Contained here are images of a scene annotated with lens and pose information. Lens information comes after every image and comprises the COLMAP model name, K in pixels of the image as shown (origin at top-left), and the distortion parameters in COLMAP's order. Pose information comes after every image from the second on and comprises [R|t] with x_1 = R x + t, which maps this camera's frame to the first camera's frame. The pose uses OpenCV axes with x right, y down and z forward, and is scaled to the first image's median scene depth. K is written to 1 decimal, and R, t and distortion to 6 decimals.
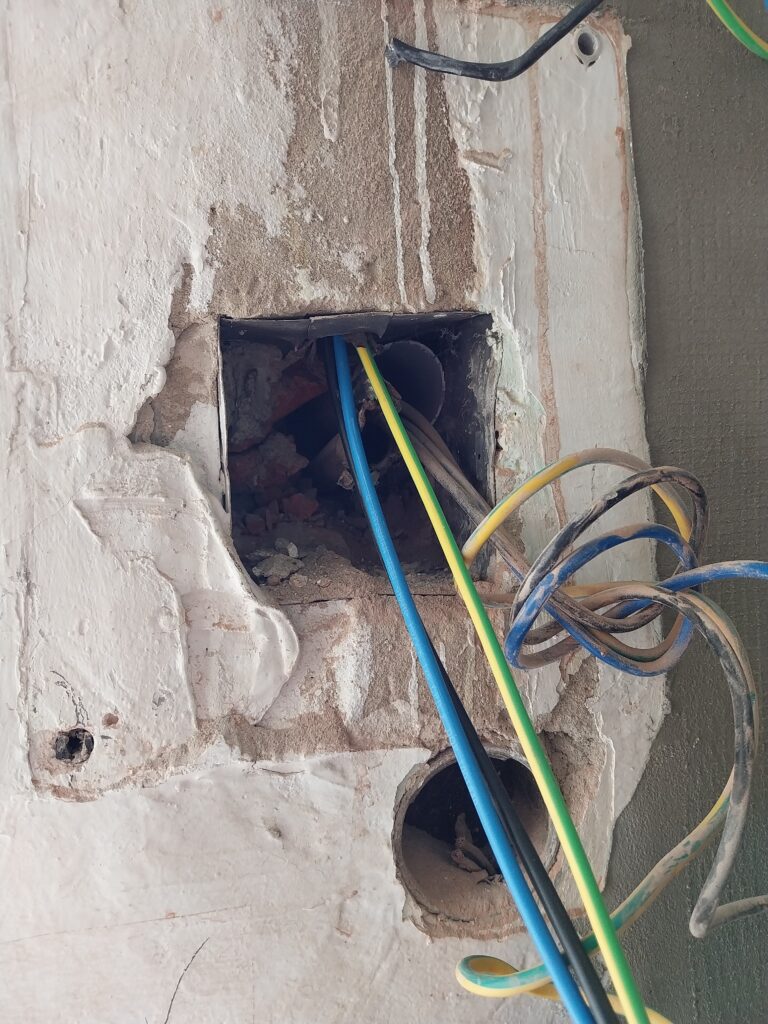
lens RADIAL K [[768.3, 0, 384.3], [0, 768.3, 509.2], [0, 0, 1]] dist [0.014857, -0.055348]
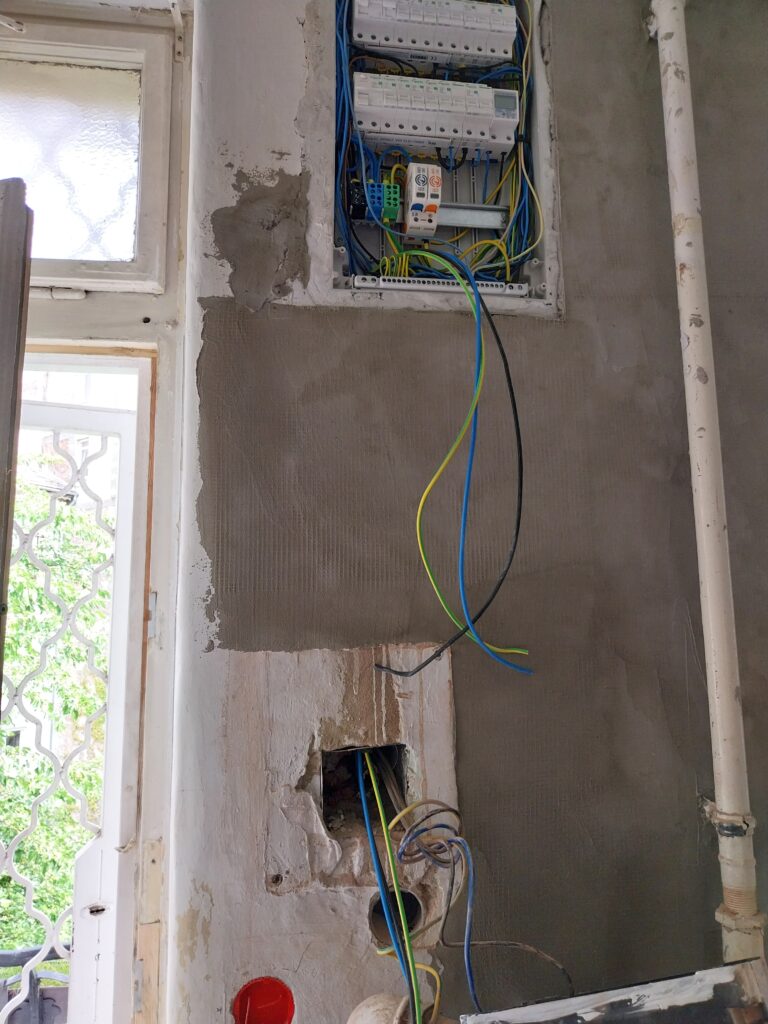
lens RADIAL K [[768.3, 0, 378.5], [0, 768.3, 515.7], [0, 0, 1]] dist [0.014857, -0.055348]
pose [[0.991632, 0.003064, -0.129057, 0.472840], [-0.023571, 0.987210, -0.157670, -0.739631], [0.126923, 0.159393, 0.979022, -2.477492]]
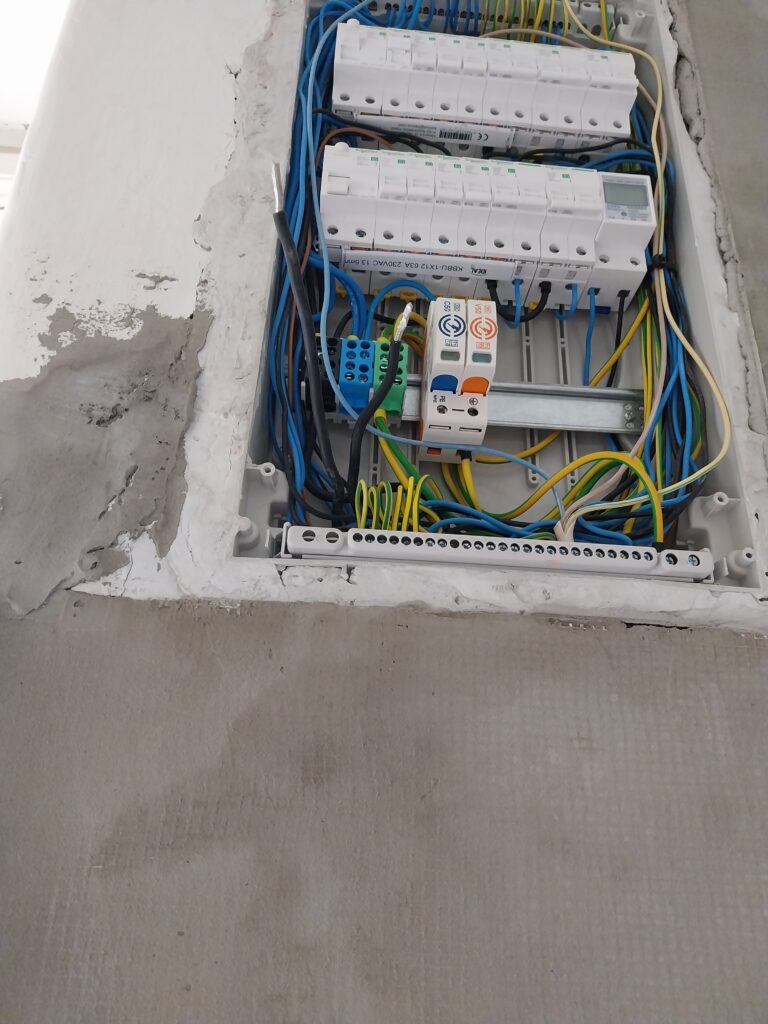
lens RADIAL K [[768.3, 0, 384.2], [0, 768.3, 514.0], [0, 0, 1]] dist [0.014857, -0.055348]
pose [[0.977251, -0.024473, -0.210670, 0.392047], [-0.070769, 0.898763, -0.432687, -1.849772], [0.199932, 0.437752, 0.876585, -0.343404]]
